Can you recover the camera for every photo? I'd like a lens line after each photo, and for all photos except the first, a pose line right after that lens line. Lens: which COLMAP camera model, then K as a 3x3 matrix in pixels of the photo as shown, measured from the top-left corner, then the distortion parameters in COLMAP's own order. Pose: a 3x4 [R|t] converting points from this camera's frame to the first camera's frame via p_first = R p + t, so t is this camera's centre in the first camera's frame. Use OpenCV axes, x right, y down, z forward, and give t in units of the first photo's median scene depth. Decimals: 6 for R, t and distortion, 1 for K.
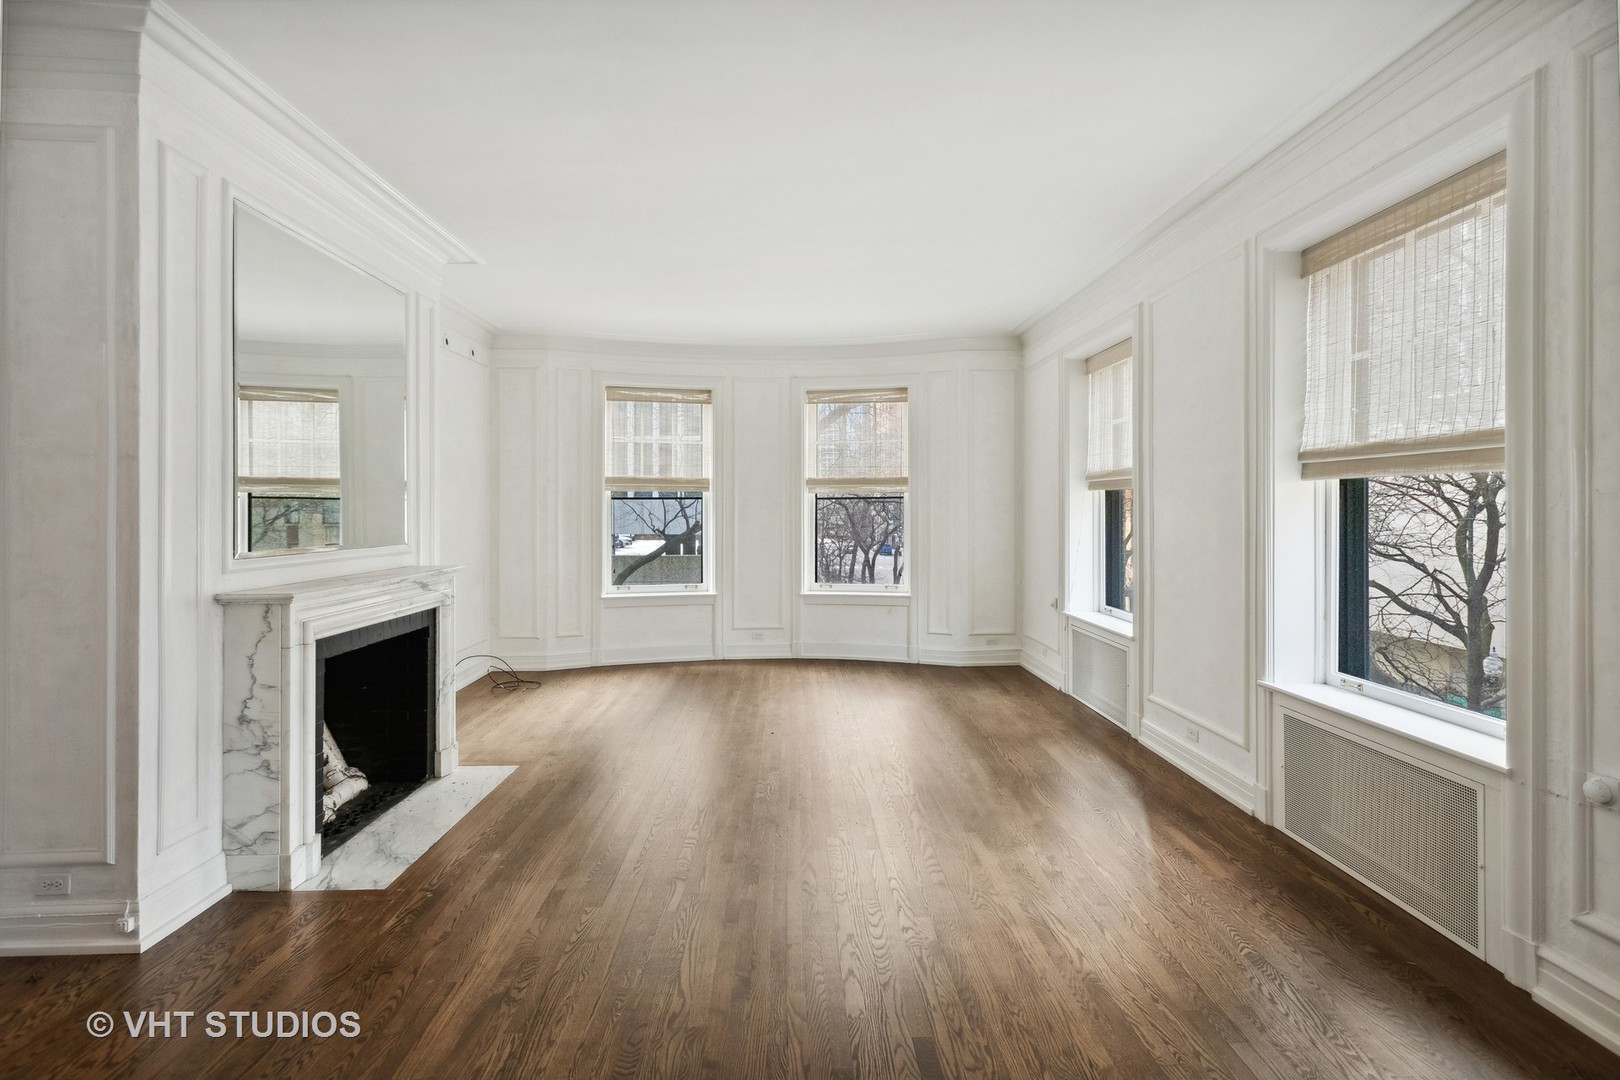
lens RADIAL K [[773.4, 0, 805.1], [0, 773.4, 506.1], [0, 0, 1]] dist [-0.002229, 0.011551]
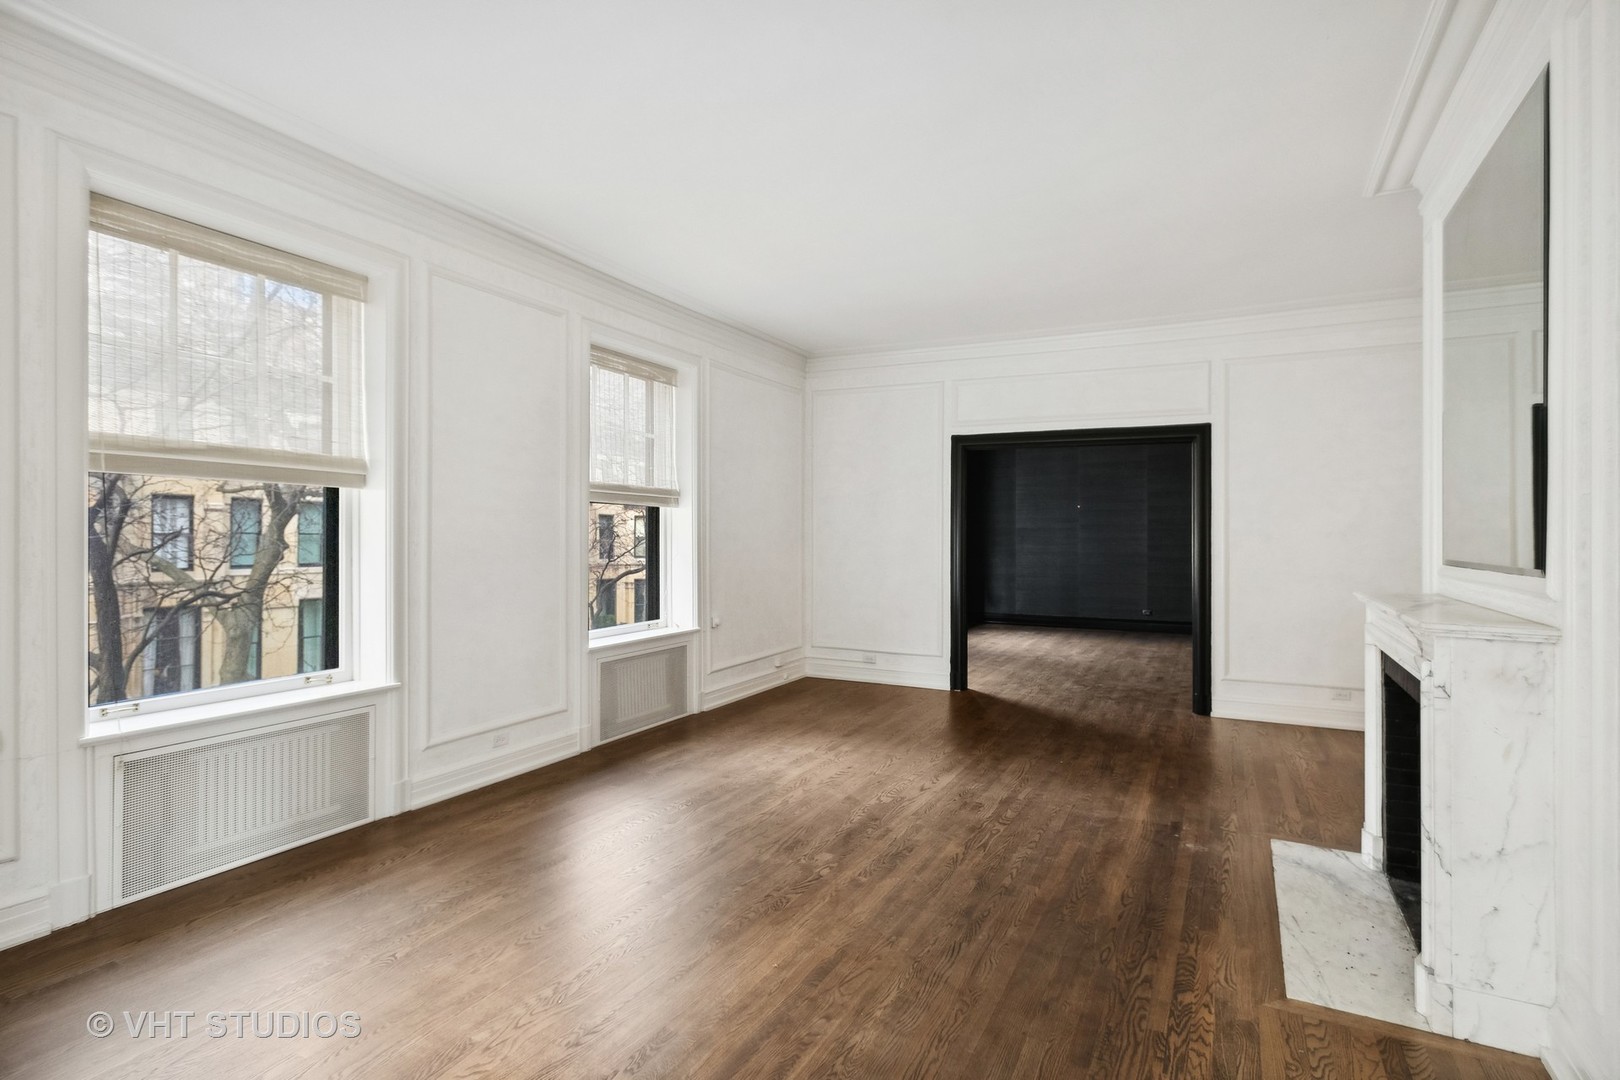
lens RADIAL K [[804.8, 0, 810.0], [0, 804.8, 540.0], [0, 0, 1]] dist [-0.001408, 0.012442]
pose [[-0.869790, -0.004535, 0.493402, -0.381918], [-0.005881, 0.999982, -0.001176, 0.030859], [-0.493387, -0.003925, -0.869801, 1.729740]]
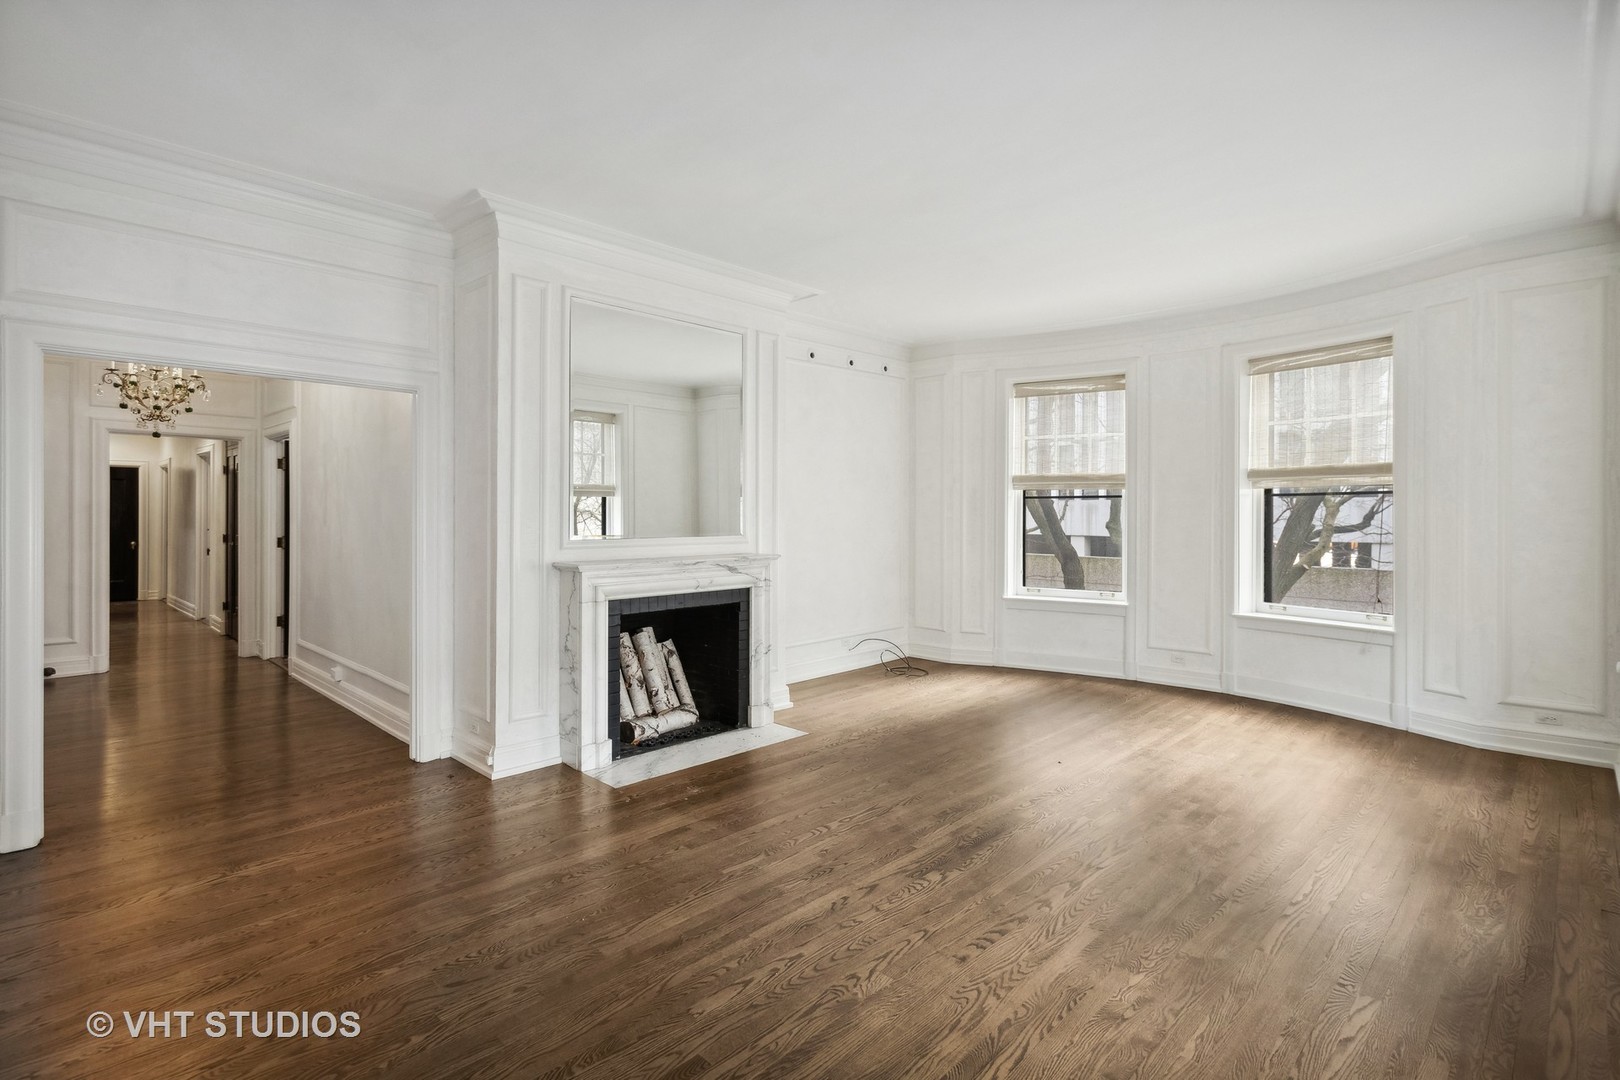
lens RADIAL K [[773.4, 0, 805.1], [0, 773.4, 506.1], [0, 0, 1]] dist [-0.002229, 0.011551]
pose [[0.690992, -0.003846, -0.722852, 0.469580], [0.001500, 0.999991, -0.003886, 0.007552], [0.722861, 0.001601, 0.690992, 0.222468]]
